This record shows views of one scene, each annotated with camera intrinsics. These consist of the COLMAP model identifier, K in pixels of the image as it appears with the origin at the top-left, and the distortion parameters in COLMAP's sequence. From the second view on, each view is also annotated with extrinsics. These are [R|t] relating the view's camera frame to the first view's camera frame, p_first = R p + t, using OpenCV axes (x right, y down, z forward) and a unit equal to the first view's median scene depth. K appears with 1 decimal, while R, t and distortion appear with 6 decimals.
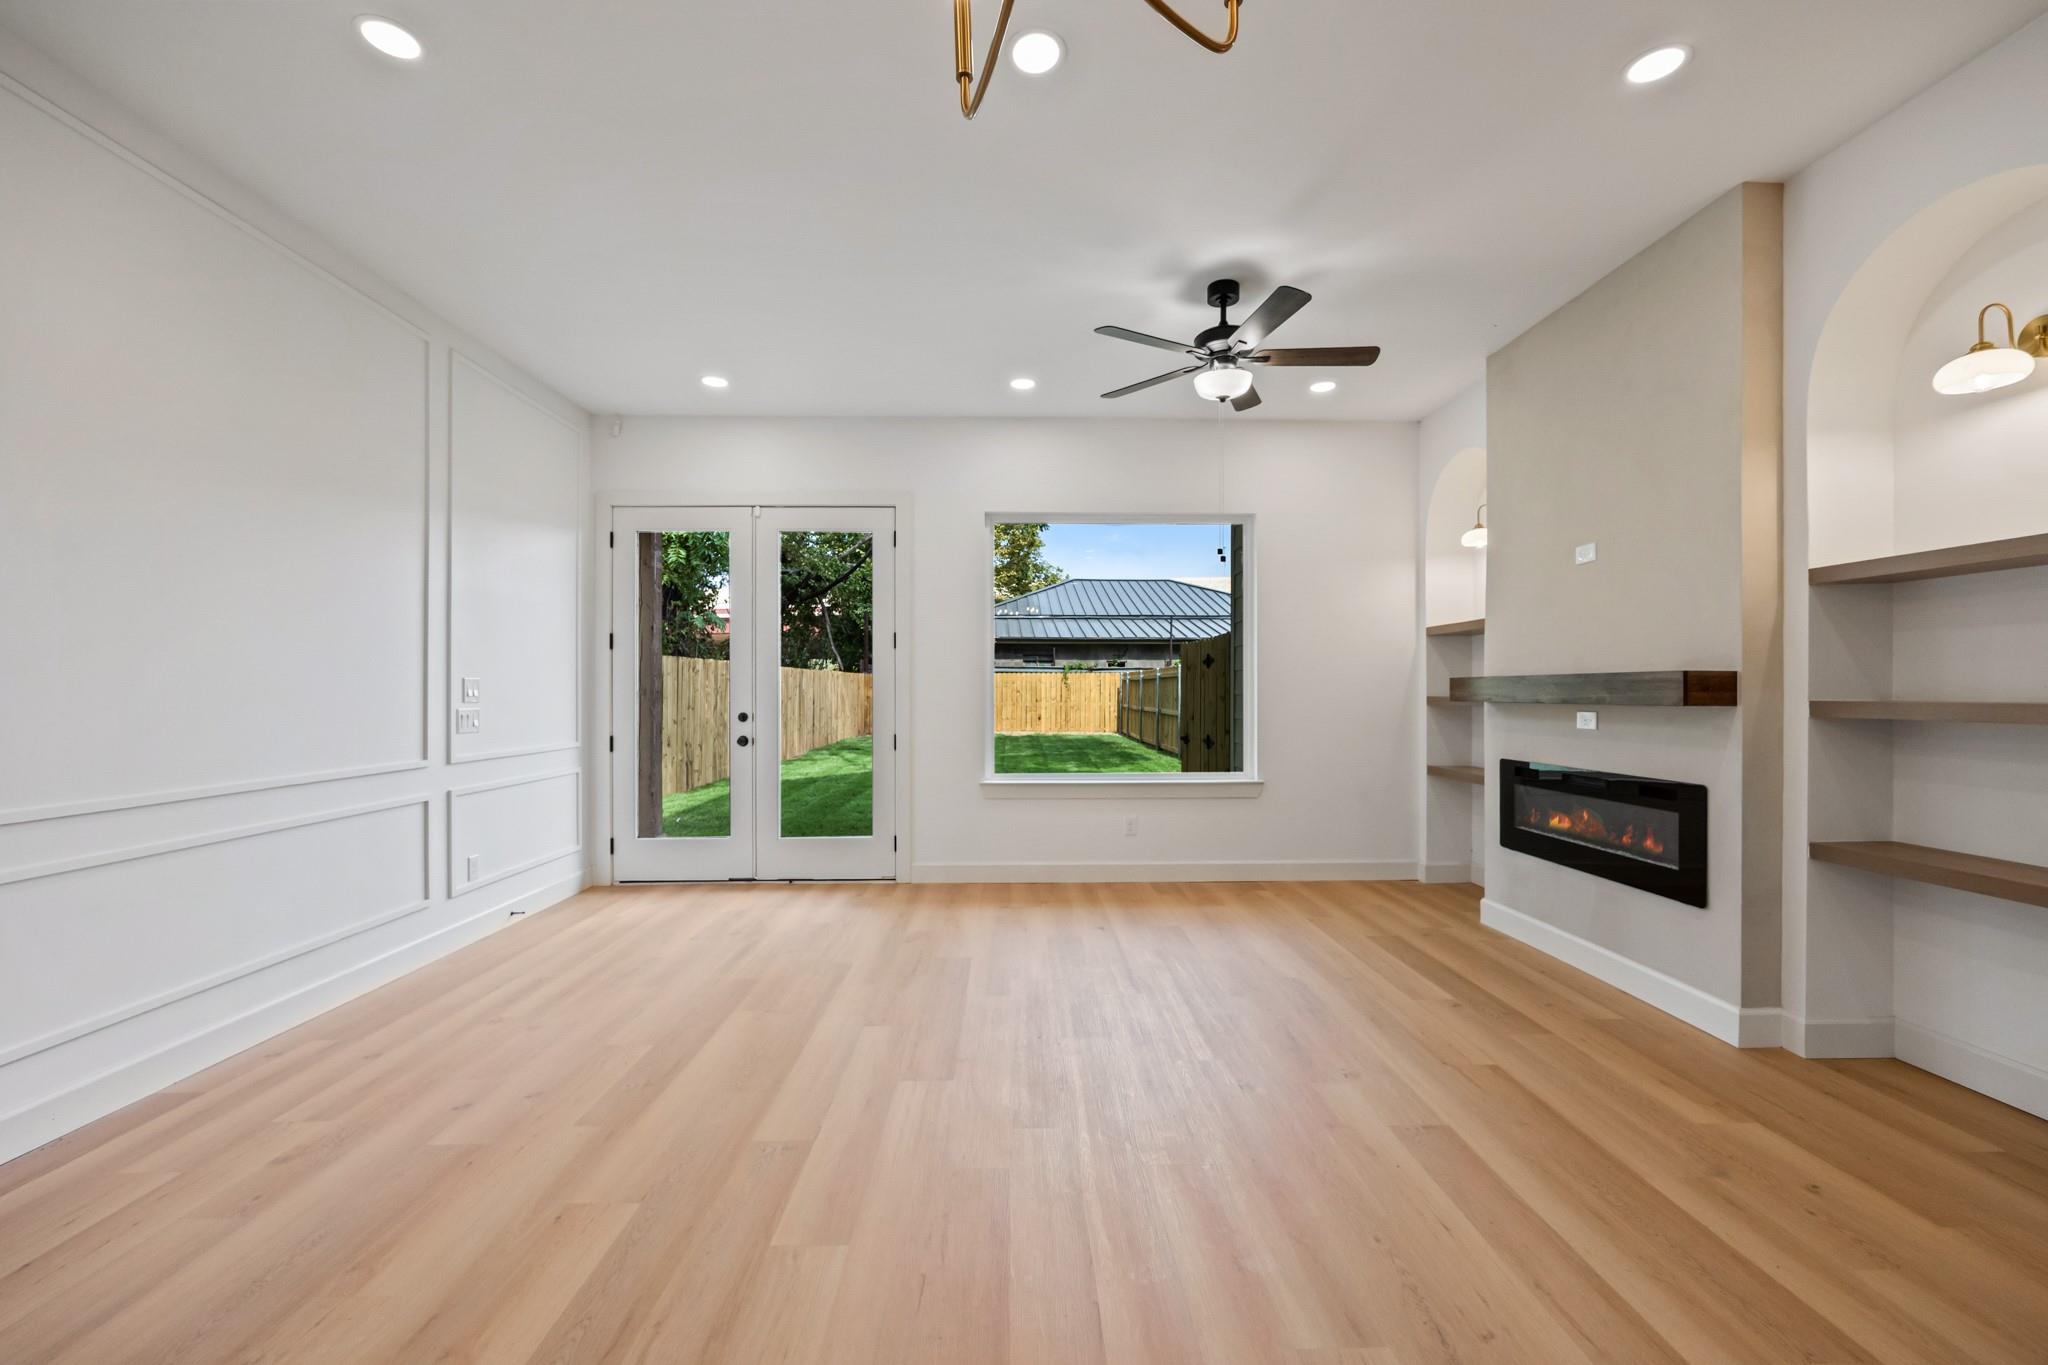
lens RADIAL K [[816.3, 0, 1031.4], [0, 816.3, 692.4], [0, 0, 1]] dist [-0.009496, 0.001469]
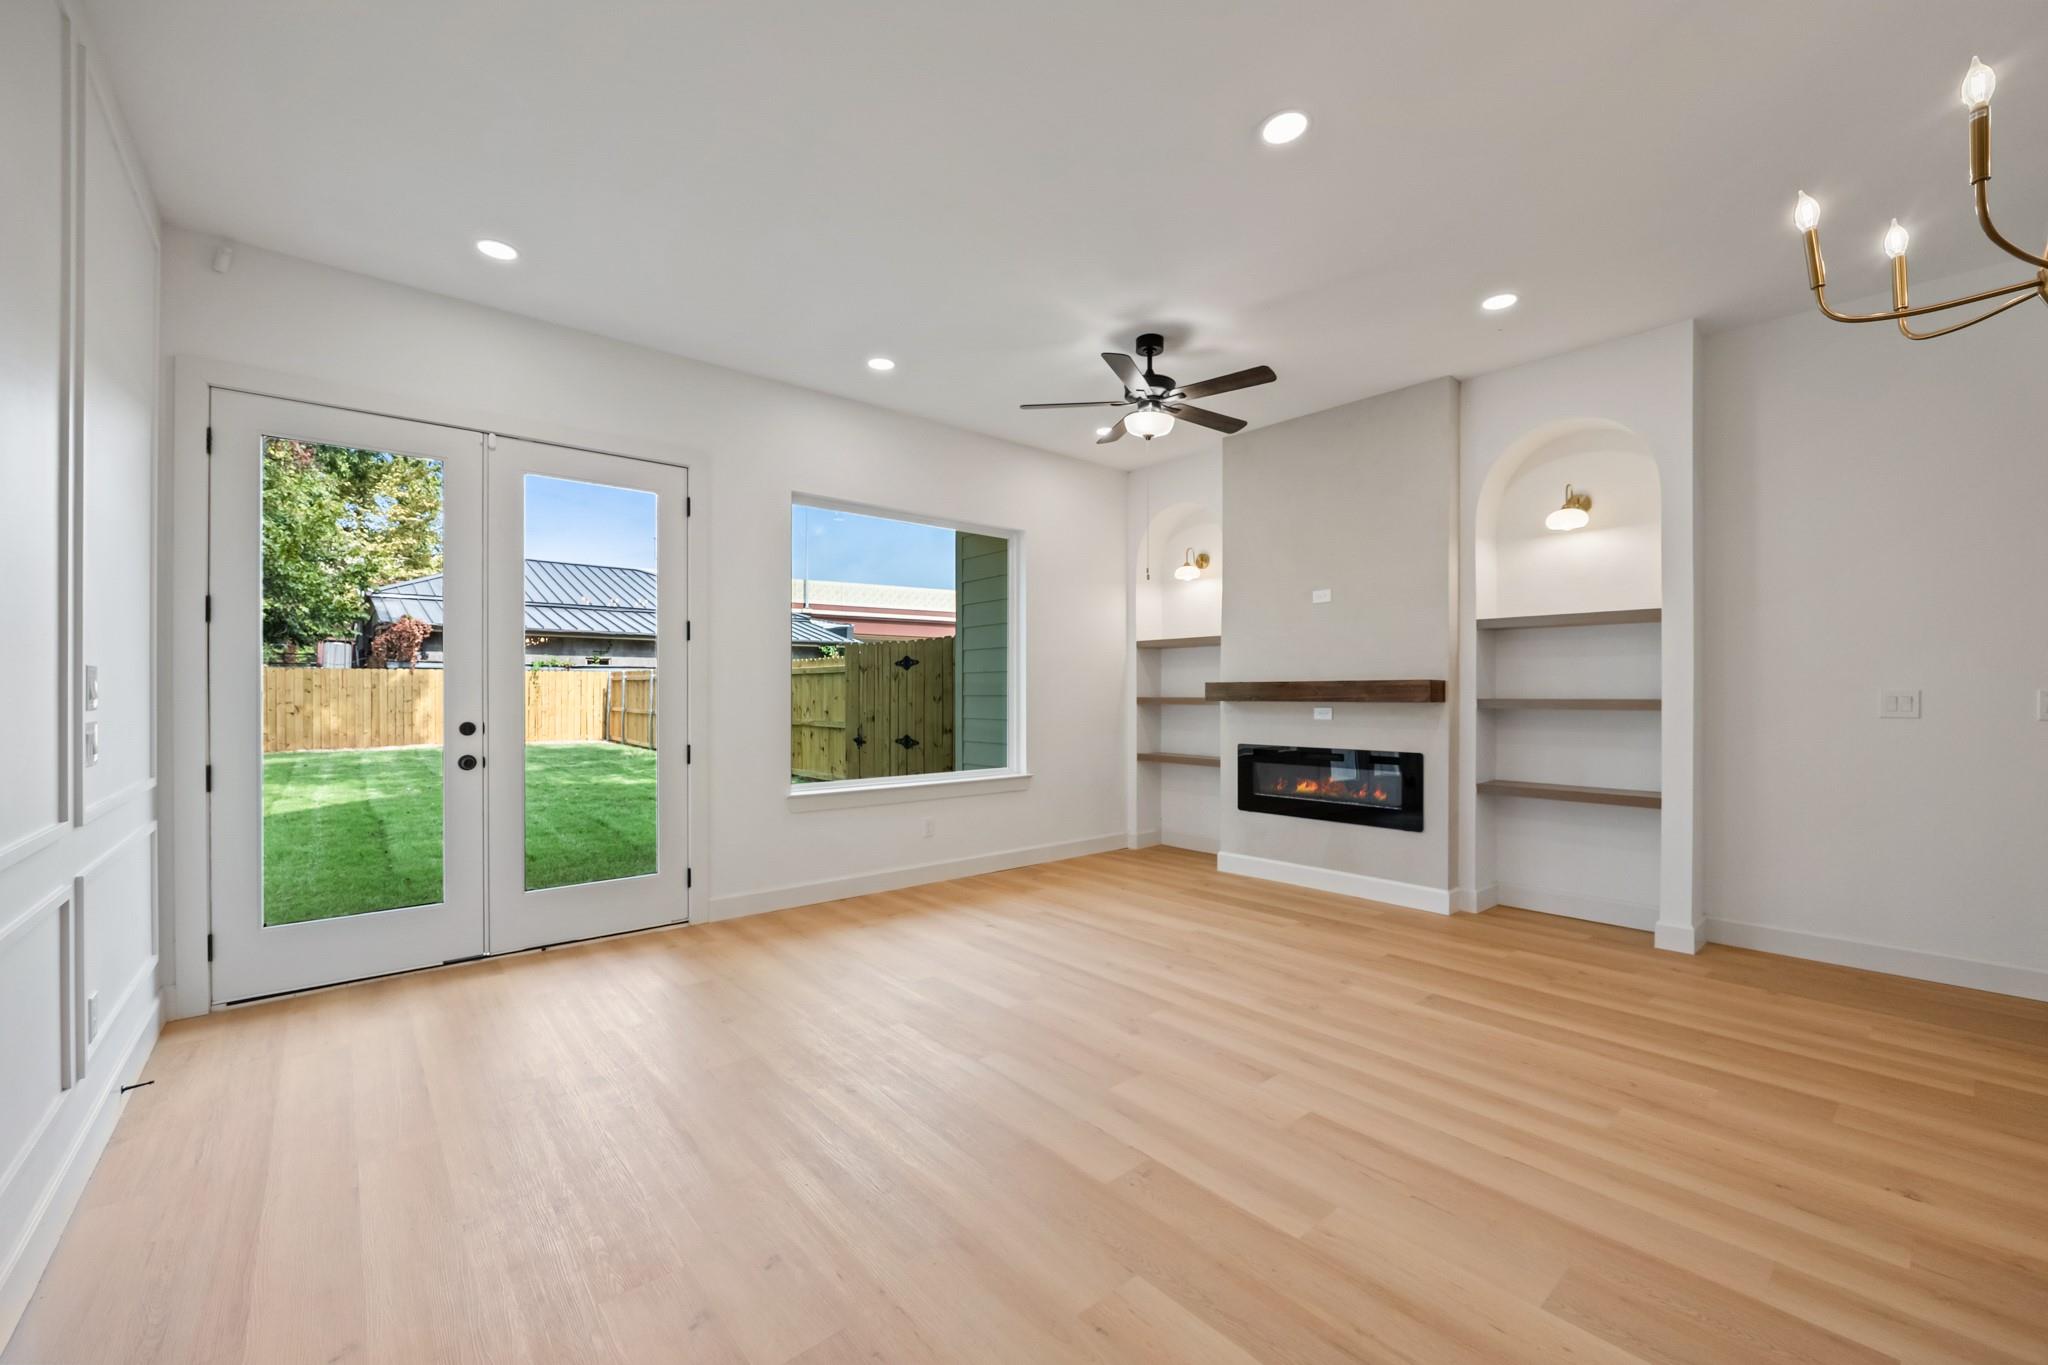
lens RADIAL K [[816.3, 0, 1033.7], [0, 816.3, 694.8], [0, 0, 1]] dist [-0.009496, 0.001469]
pose [[0.773527, -0.000589, 0.633763, -0.559282], [0.000012, 1.000000, 0.000915, 0.000581], [-0.633764, -0.000700, 0.773526, 0.195662]]
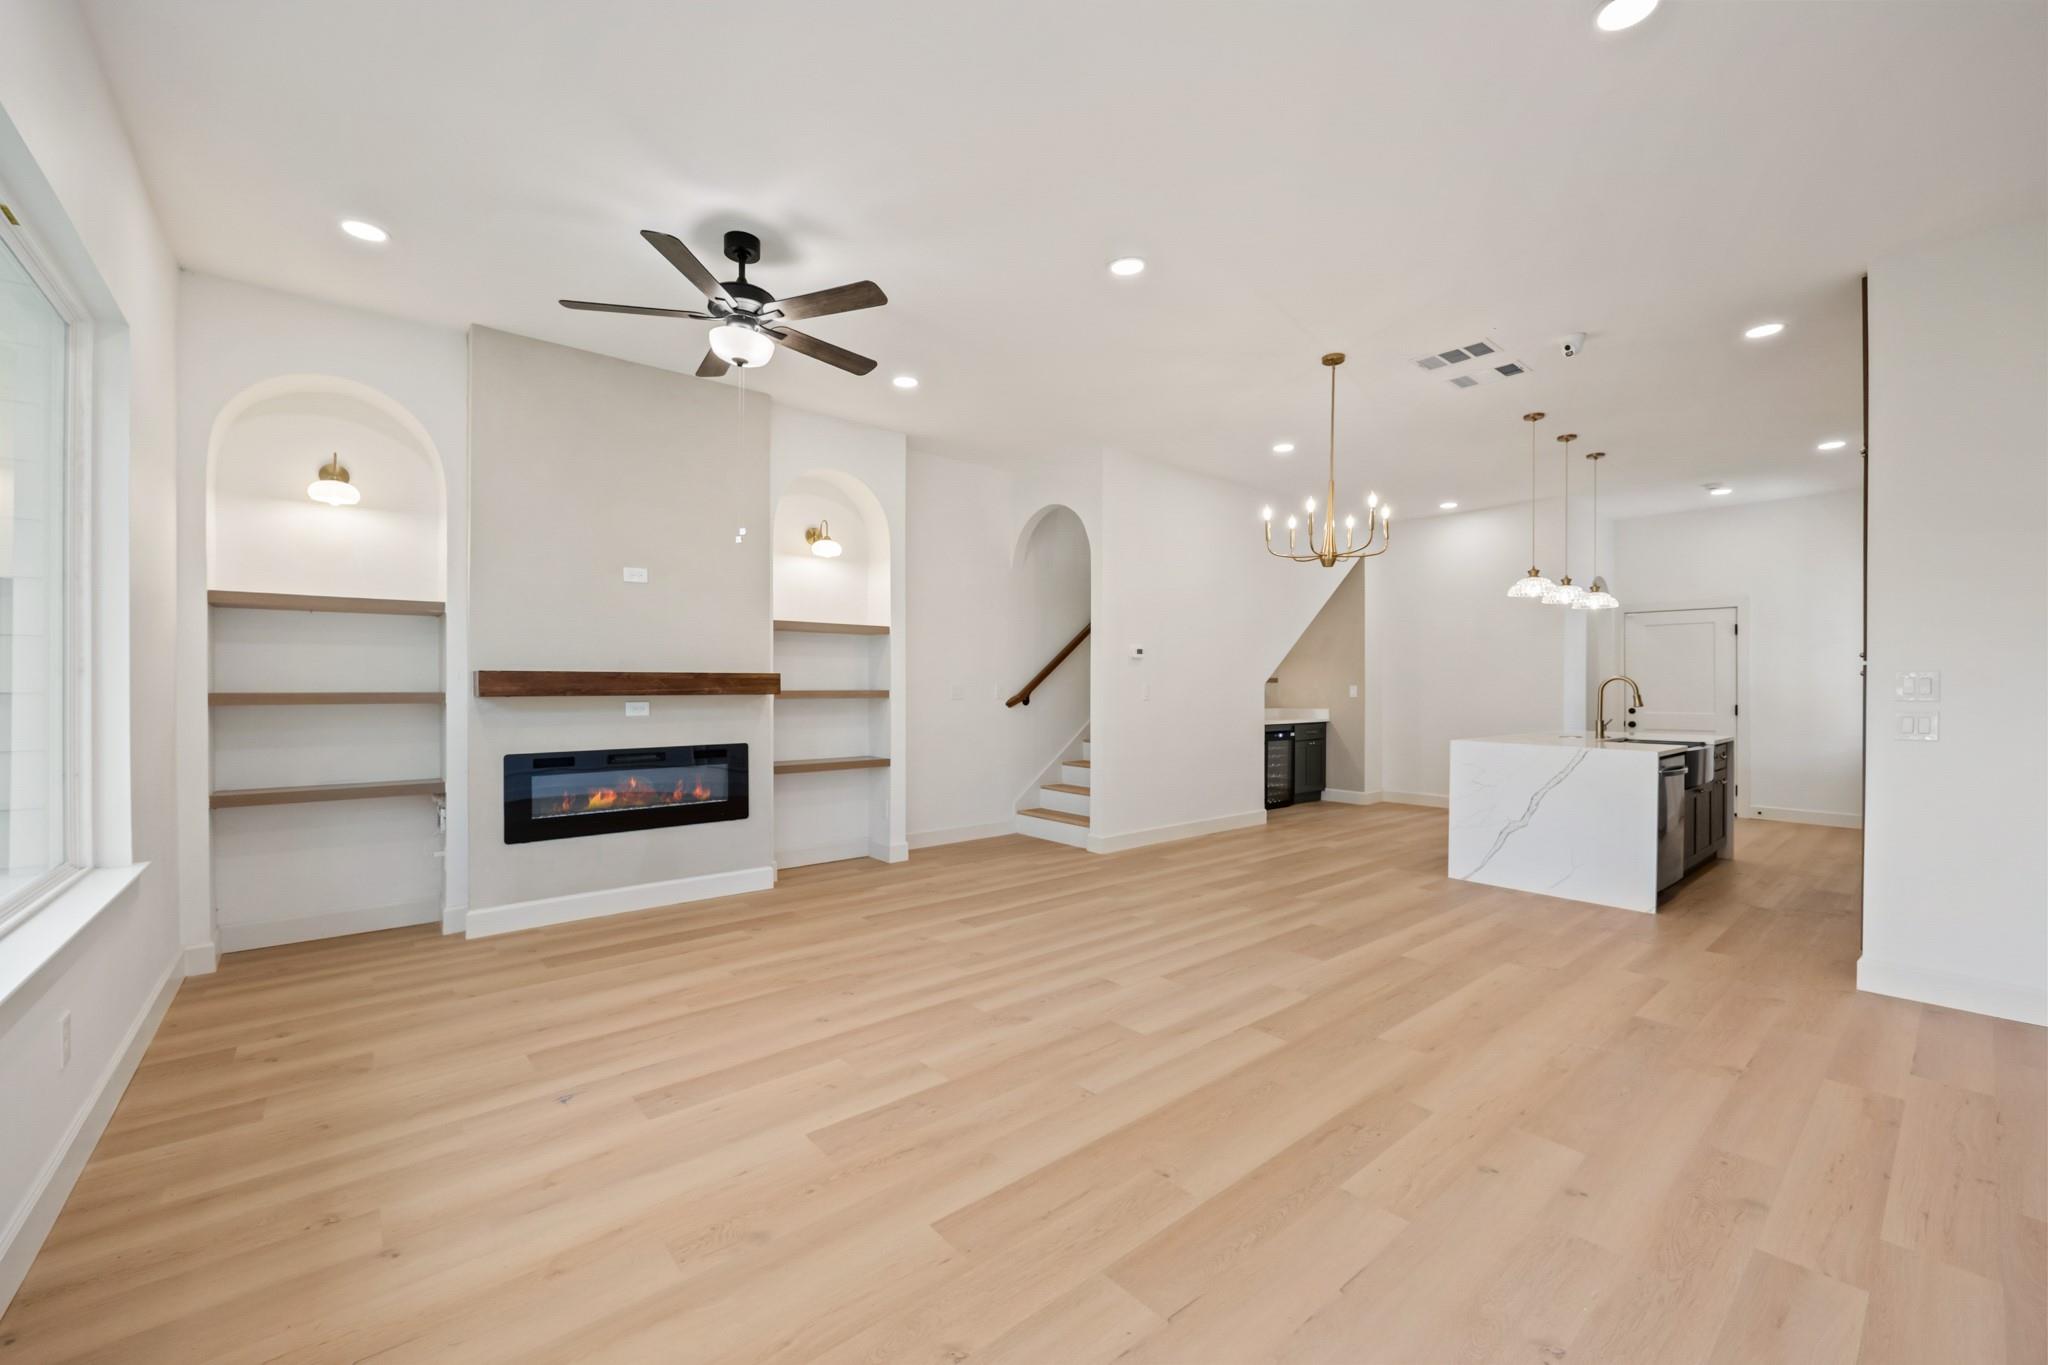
lens RADIAL K [[816.3, 0, 1027.8], [0, 816.3, 686.7], [0, 0, 1]] dist [-0.009496, 0.001469]
pose [[-0.626593, -0.000400, 0.779347, -0.610206], [-0.000148, 1.000000, 0.000394, -0.000294], [-0.779347, 0.000131, -0.626593, 1.195609]]
